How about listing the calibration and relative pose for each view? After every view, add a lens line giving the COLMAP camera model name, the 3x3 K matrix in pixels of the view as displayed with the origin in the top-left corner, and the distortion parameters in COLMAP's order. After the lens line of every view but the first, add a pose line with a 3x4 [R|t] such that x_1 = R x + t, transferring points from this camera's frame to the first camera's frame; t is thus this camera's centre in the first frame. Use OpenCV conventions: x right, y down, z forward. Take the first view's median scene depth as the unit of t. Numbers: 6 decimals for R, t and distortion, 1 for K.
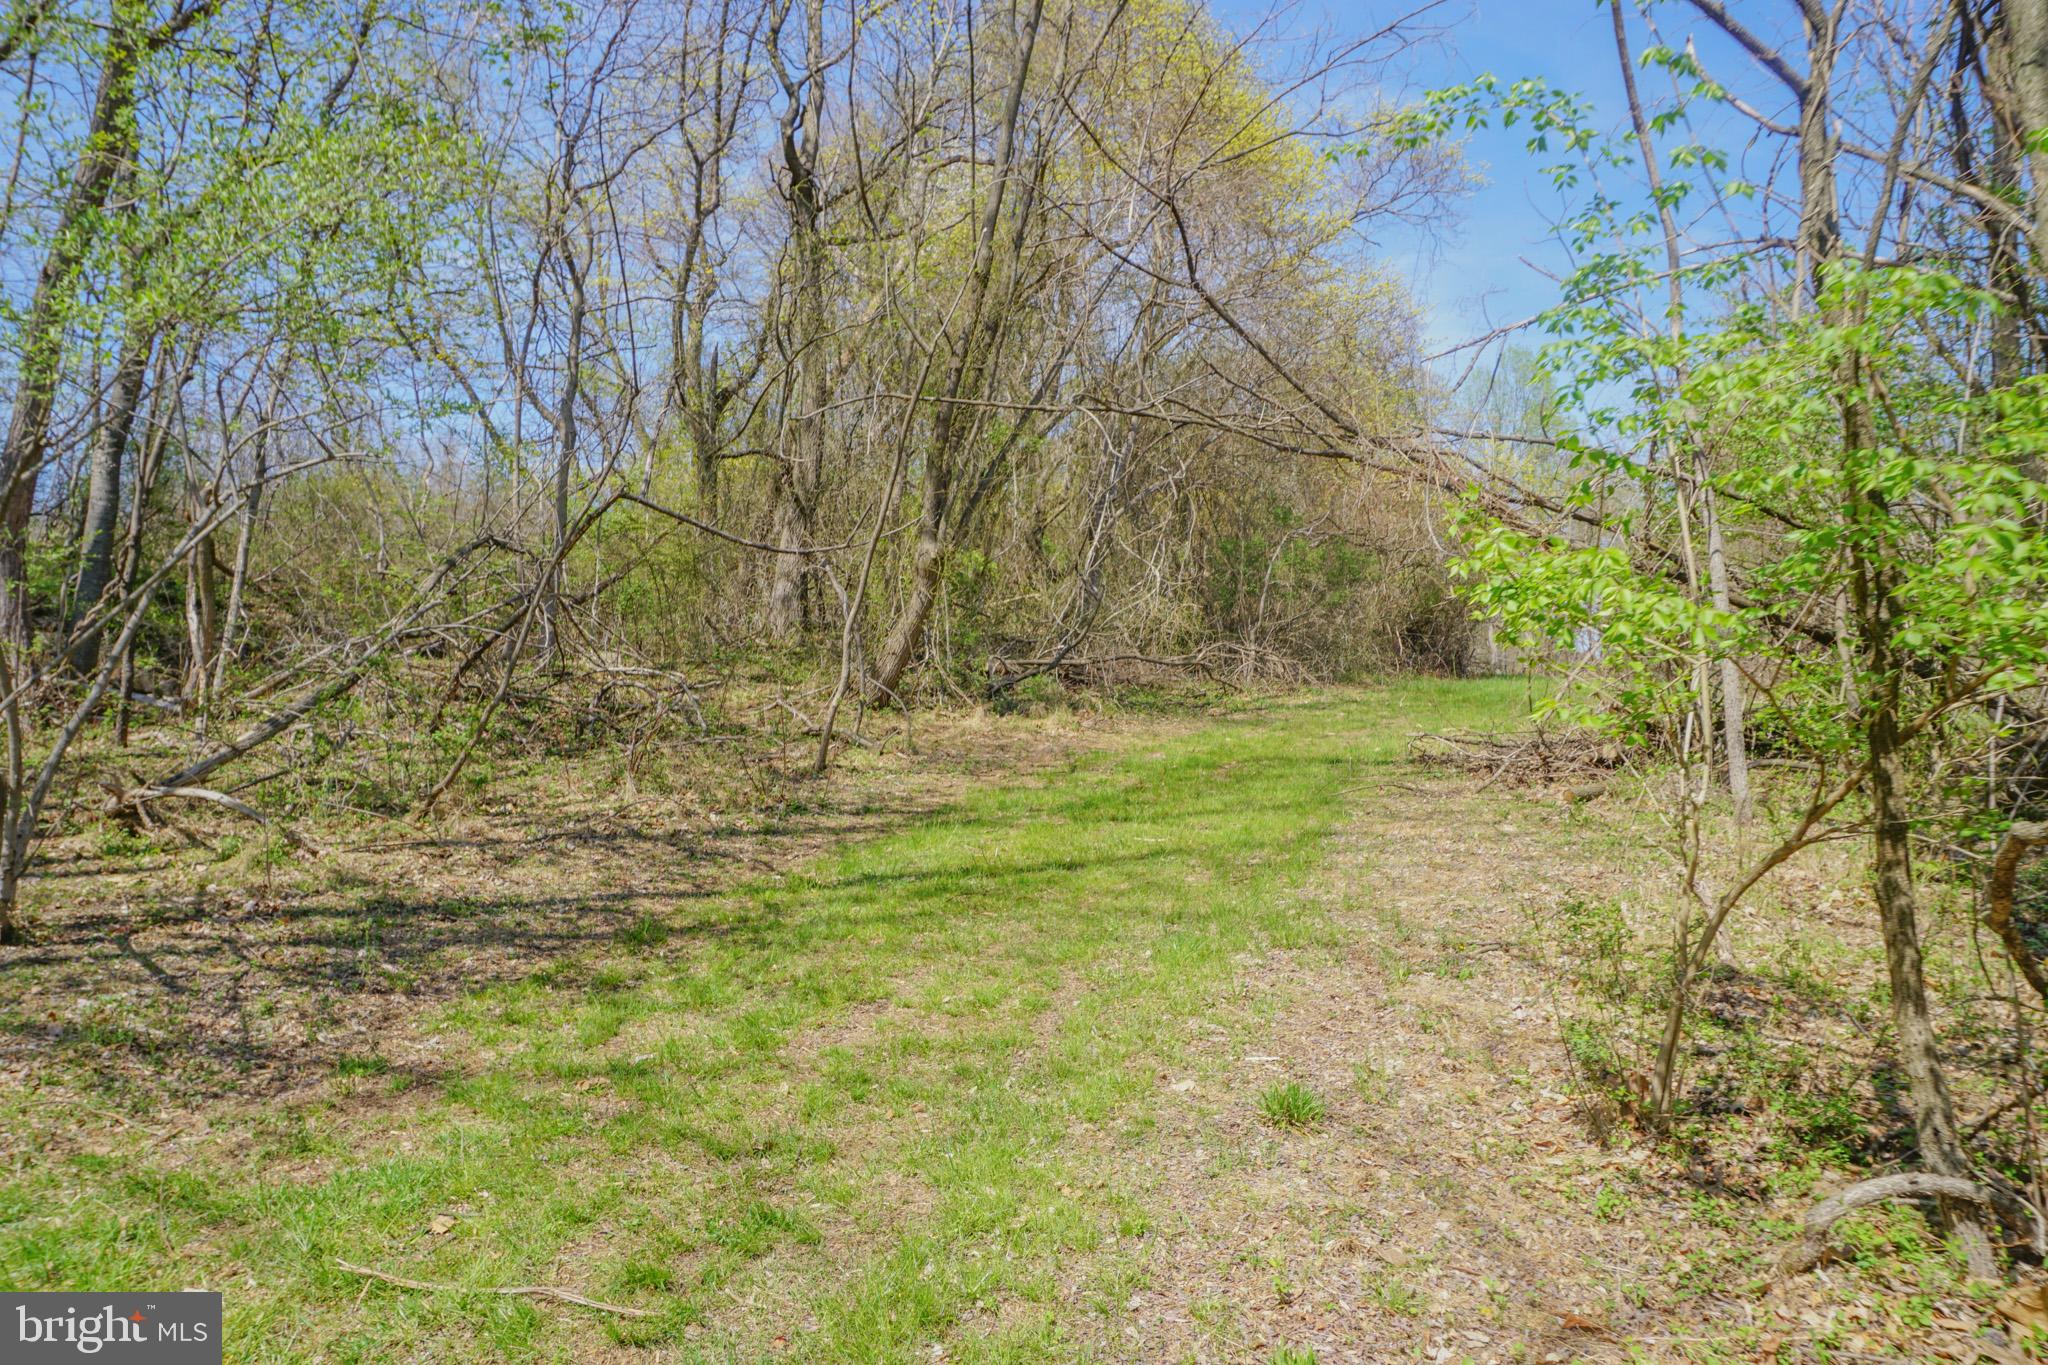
lens RADIAL K [[1371.7, 0, 1009.7], [0, 1371.7, 676.6], [0, 0, 1]] dist [-0.045365, 0.016960]
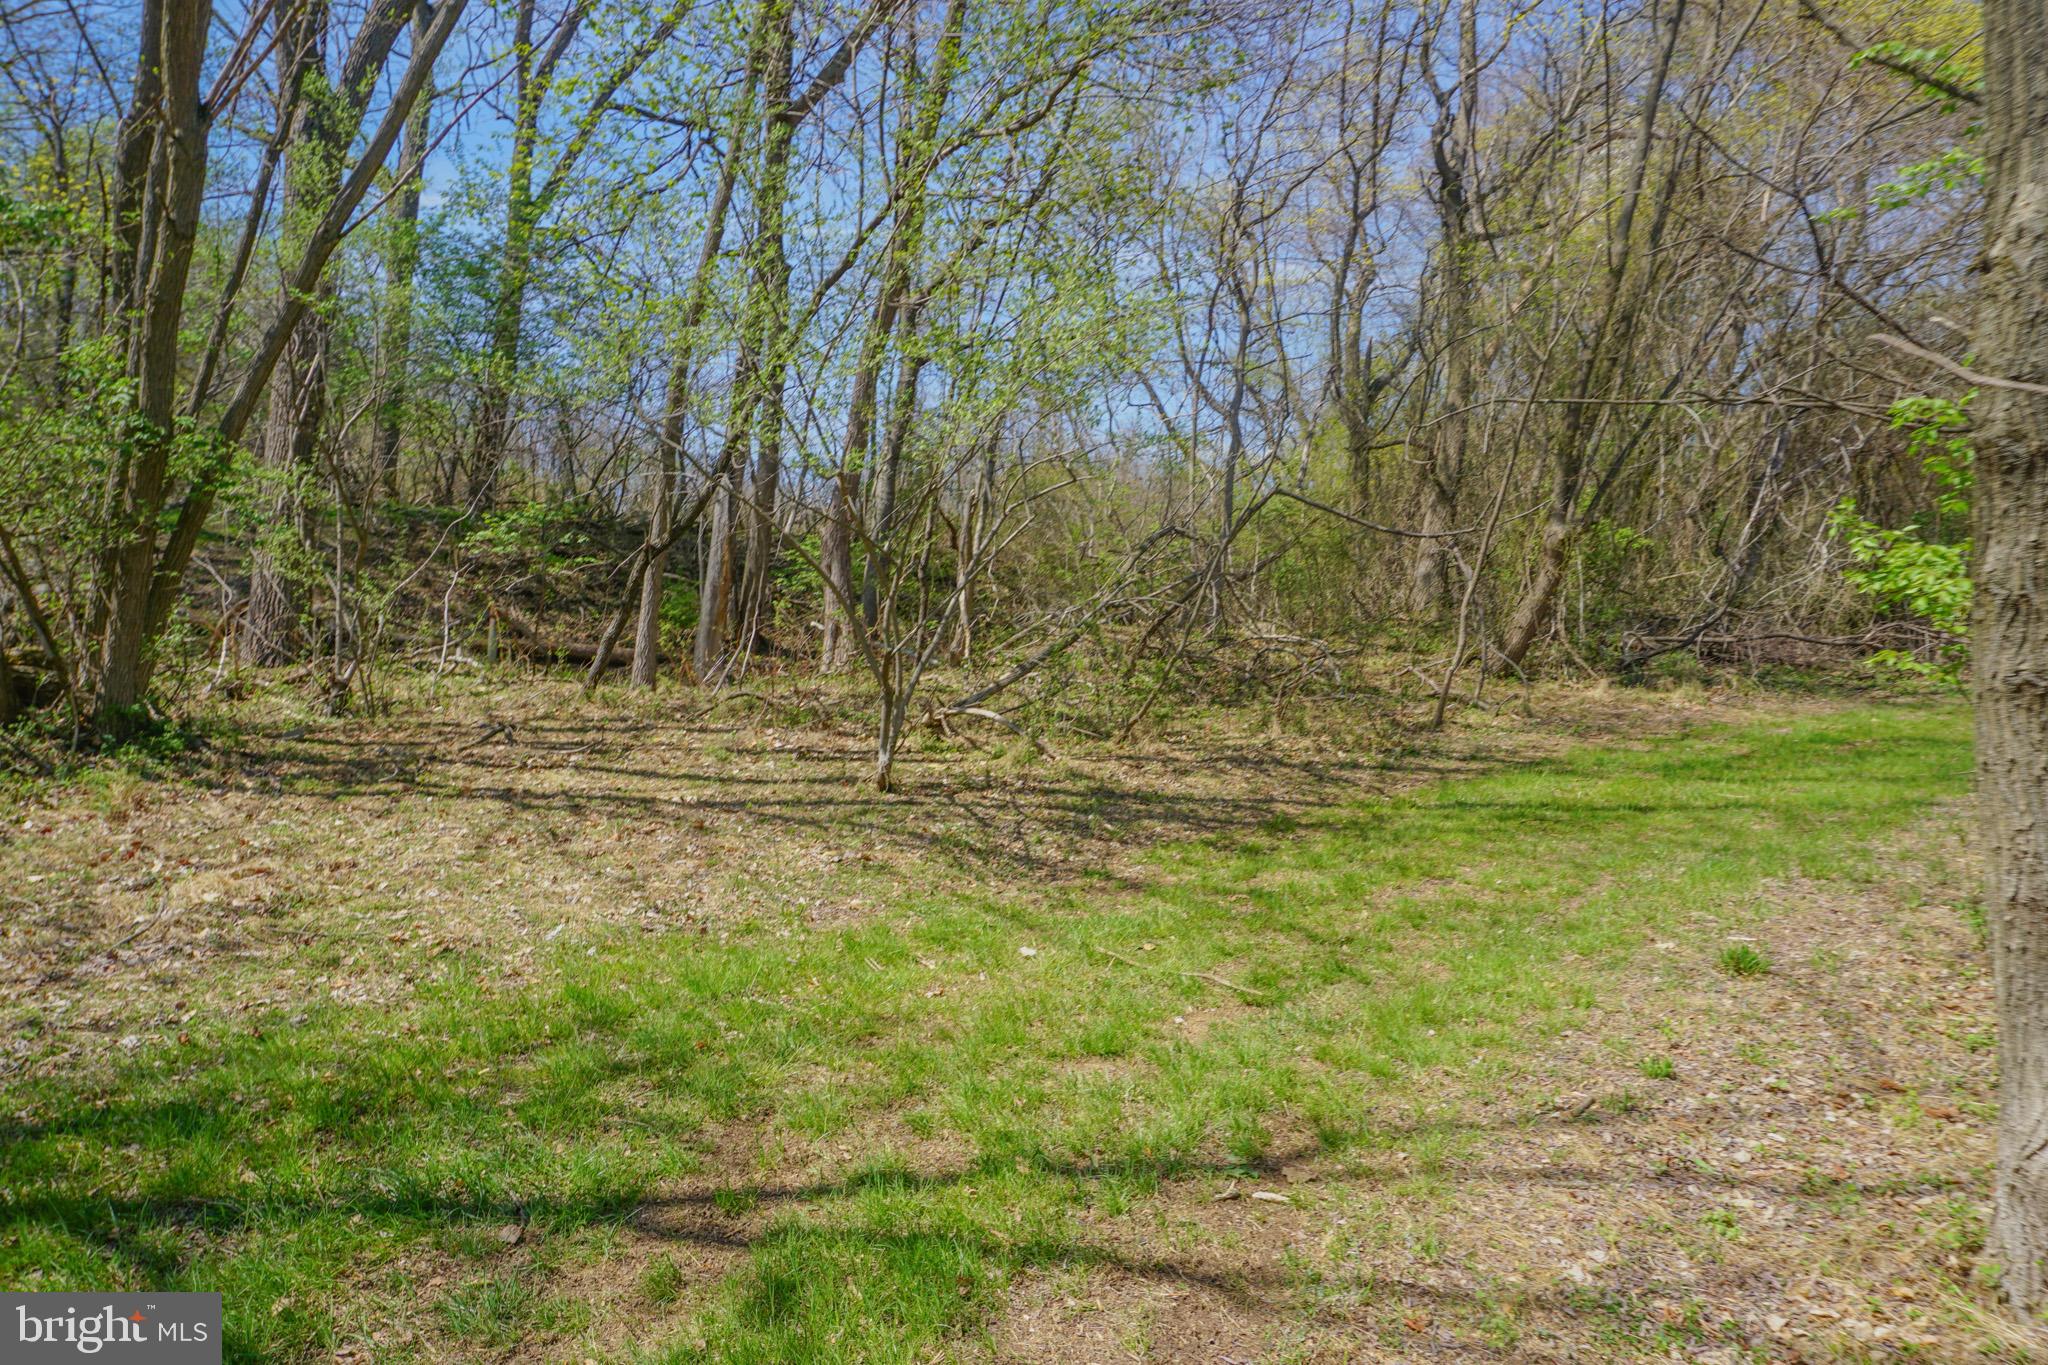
lens RADIAL K [[1371.7, 0, 1009.7], [0, 1371.7, 676.6], [0, 0, 1]] dist [-0.045365, 0.016960]
pose [[0.890406, 0.030360, -0.454154, 0.069497], [-0.022430, 0.999487, 0.022840, 0.009696], [0.454615, -0.010150, 0.890630, -0.215889]]
